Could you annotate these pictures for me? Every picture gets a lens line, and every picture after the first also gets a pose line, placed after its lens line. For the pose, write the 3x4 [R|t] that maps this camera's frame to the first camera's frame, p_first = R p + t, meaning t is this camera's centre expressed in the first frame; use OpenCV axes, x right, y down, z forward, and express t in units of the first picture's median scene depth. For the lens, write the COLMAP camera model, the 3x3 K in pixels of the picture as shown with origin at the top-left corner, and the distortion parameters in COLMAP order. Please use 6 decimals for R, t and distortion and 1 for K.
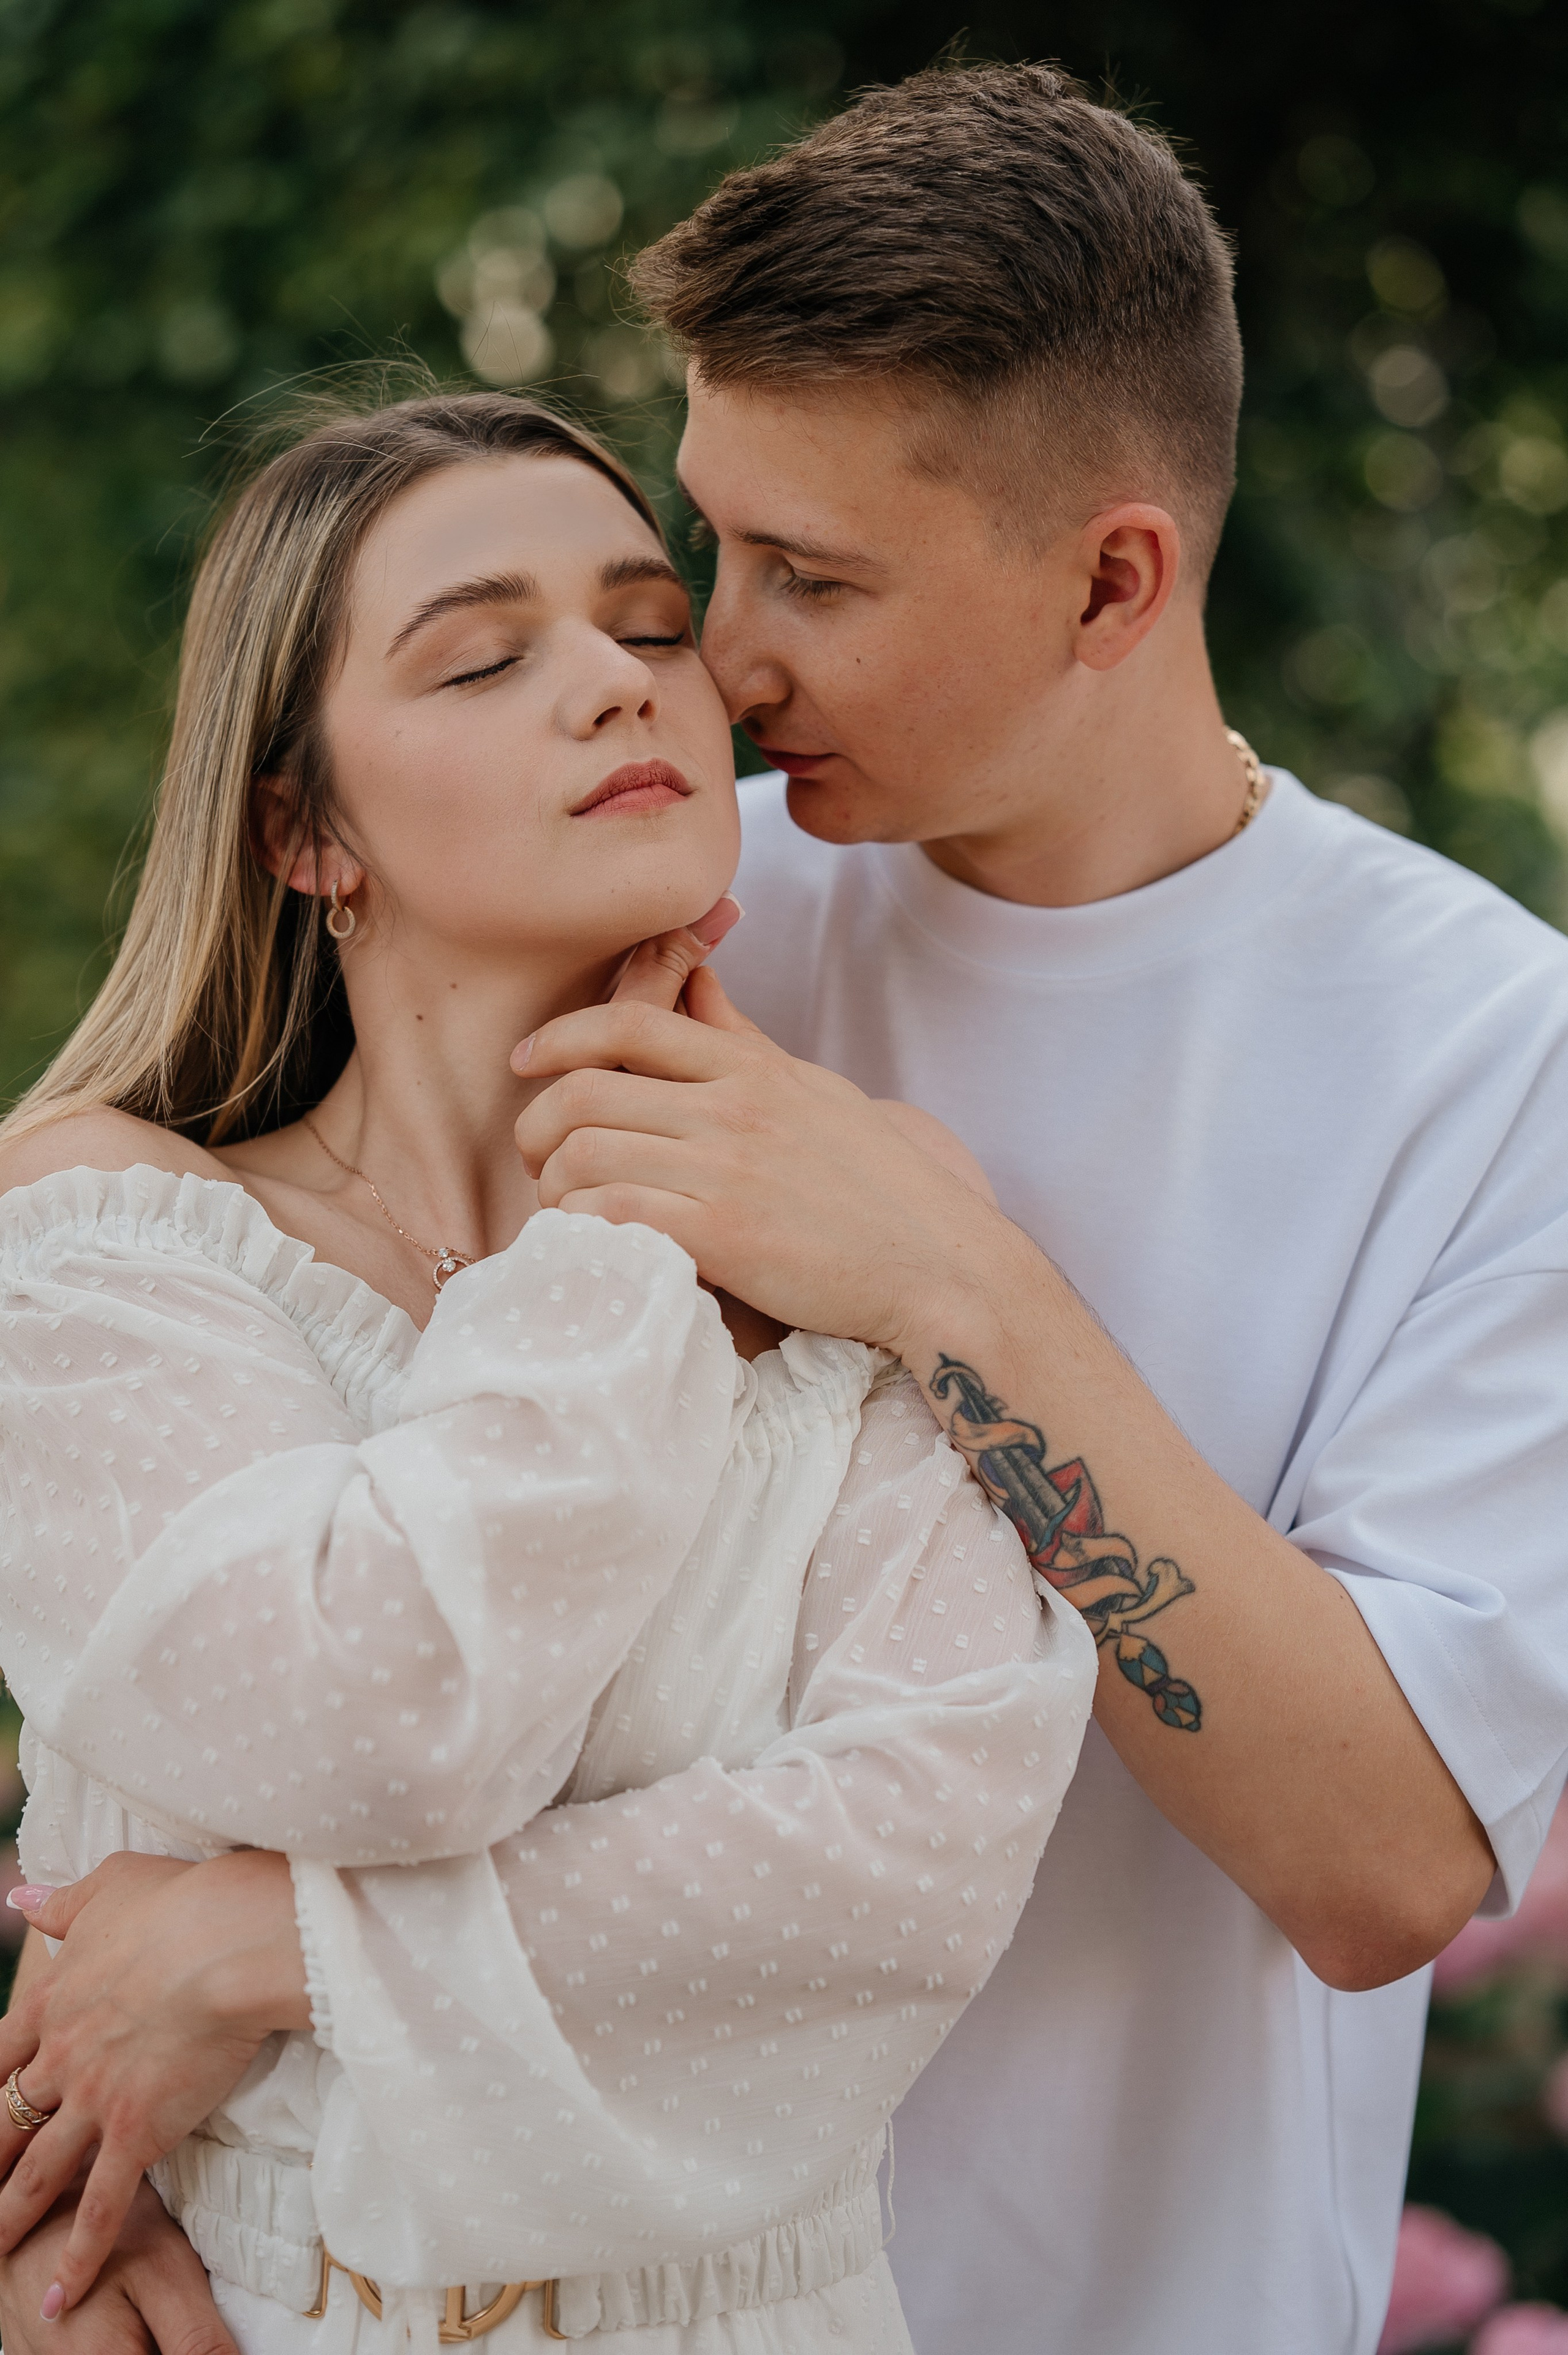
lens RADIAL K [[5645.8, 0, 922.8], [0, 5645.8, 1181.4], [0, 0, 1]] dist [0.192297, -0.322324]
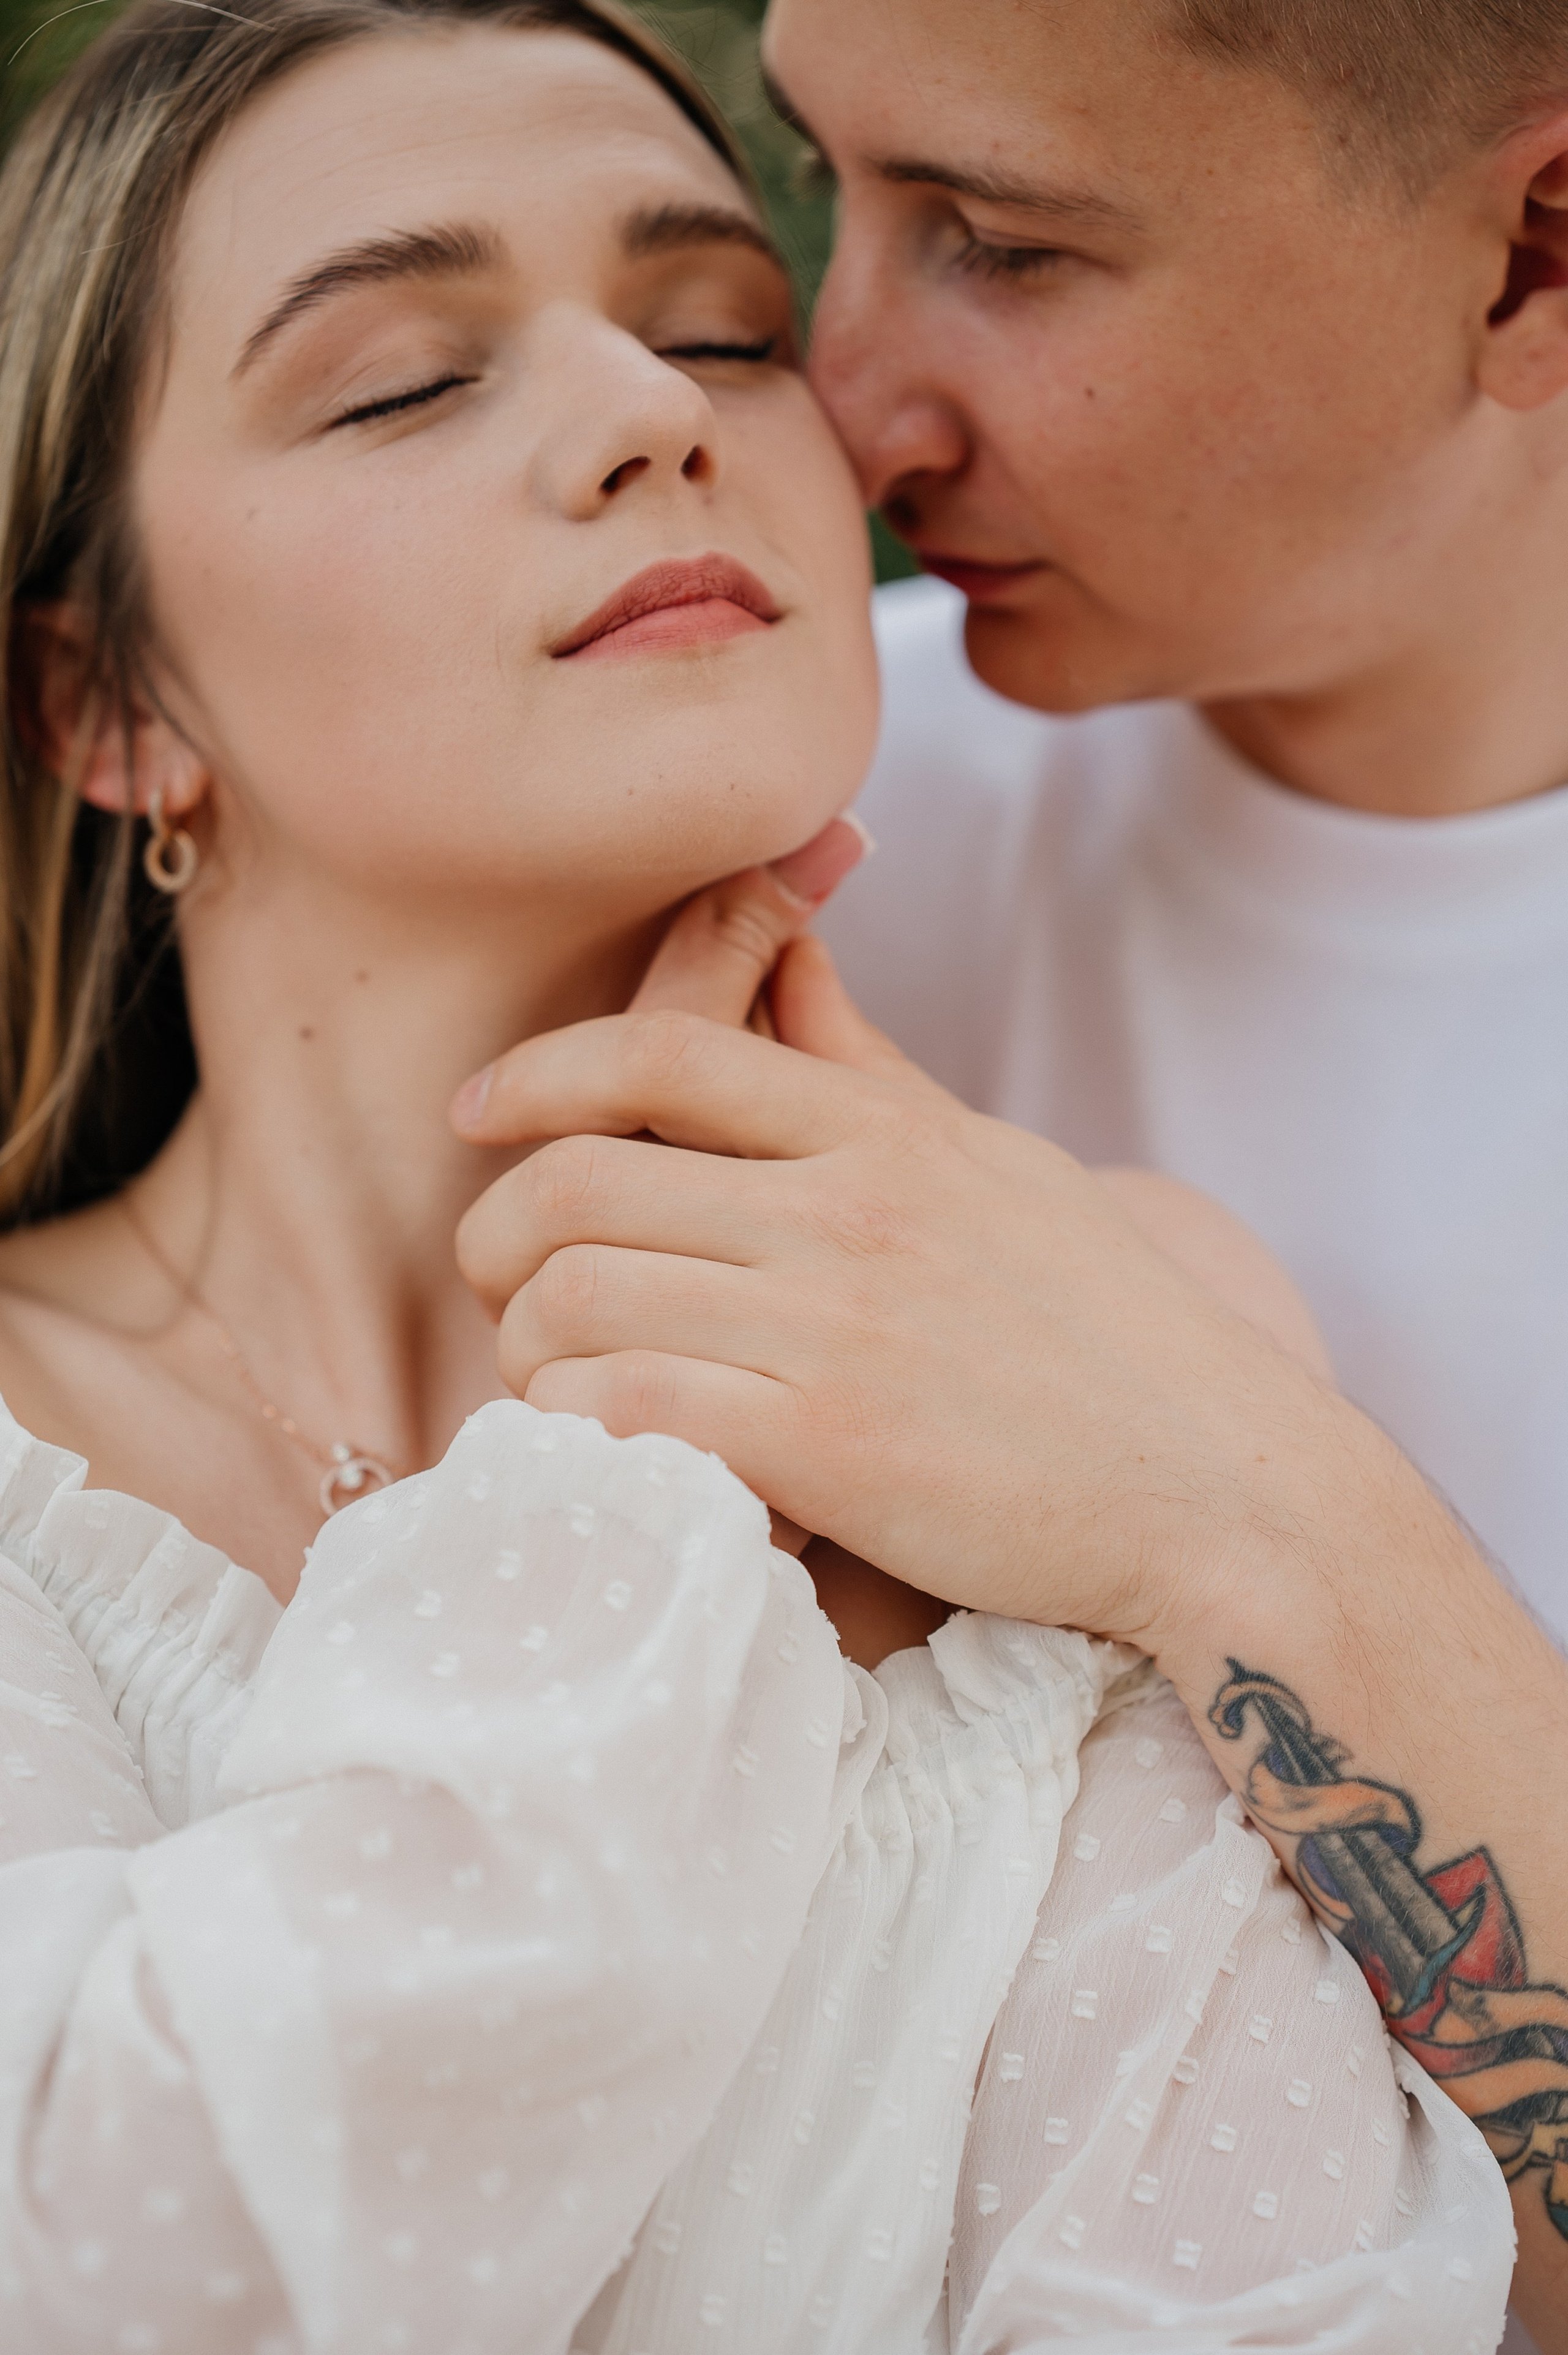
lens RADIAL K [[5842.7, 0, 785.6], [0, 5842.7, 1254.5], [0, 0, 1]] dist [0.146819, -0.691083]
pose [[0.998226, 0.007533, -0.059055, -0.006457], [-0.006504, 0.999824, 0.017611, -0.017636], [0.059177, -0.017196, 0.998099, 0.433337]]
